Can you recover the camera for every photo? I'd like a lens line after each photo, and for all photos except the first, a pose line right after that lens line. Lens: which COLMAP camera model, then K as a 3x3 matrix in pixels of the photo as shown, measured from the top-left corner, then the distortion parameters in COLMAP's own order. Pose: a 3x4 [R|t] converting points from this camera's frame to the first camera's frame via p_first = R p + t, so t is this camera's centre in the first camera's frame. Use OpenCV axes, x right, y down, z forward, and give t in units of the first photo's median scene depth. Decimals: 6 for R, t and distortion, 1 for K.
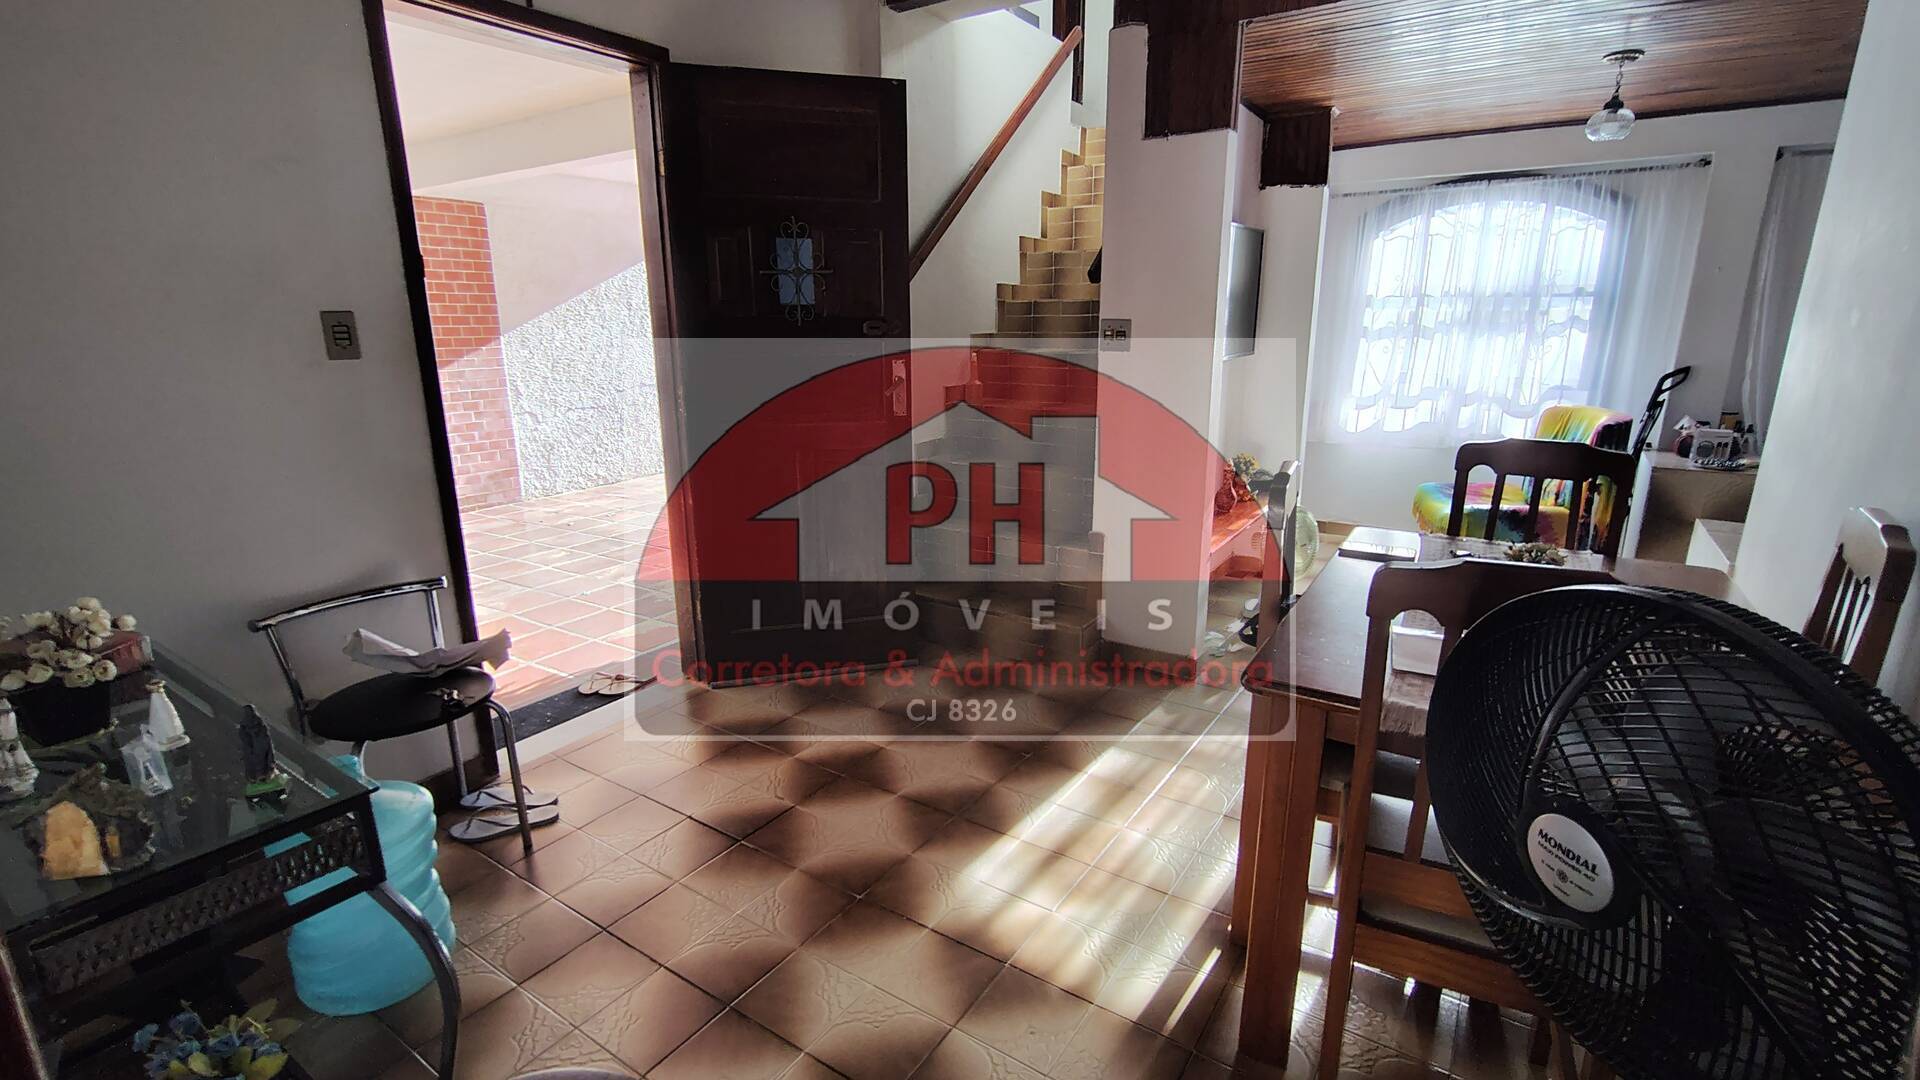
lens RADIAL K [[875.6, 0, 955.7], [0, 875.6, 544.6], [0, 0, 1]] dist [0.001732, 0.000505]
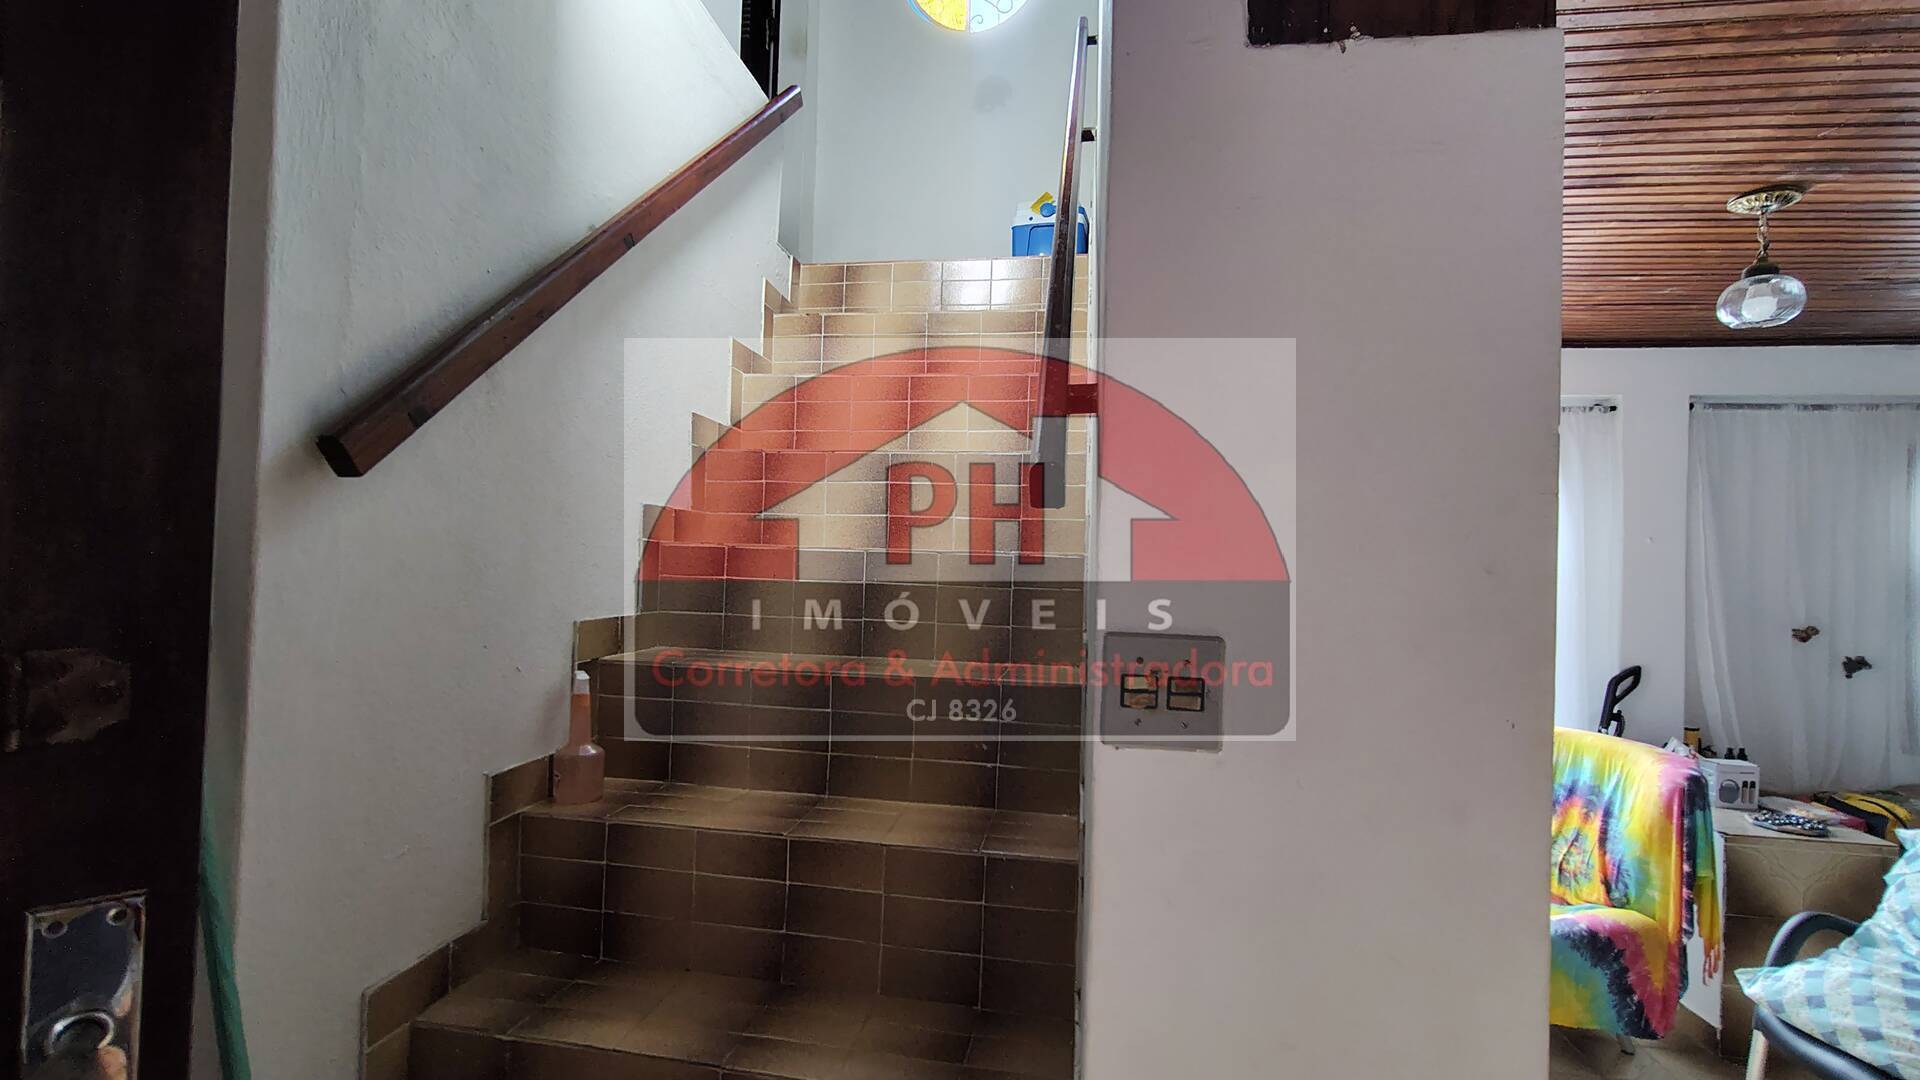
lens RADIAL K [[875.6, 0, 961.1], [0, 875.6, 544.7], [0, 0, 1]] dist [0.001732, 0.000505]
pose [[0.902108, 0.038894, 0.429753, 0.003665], [0.076914, 0.965488, -0.248831, -0.165604], [-0.424599, 0.257527, 0.867984, 0.586581]]
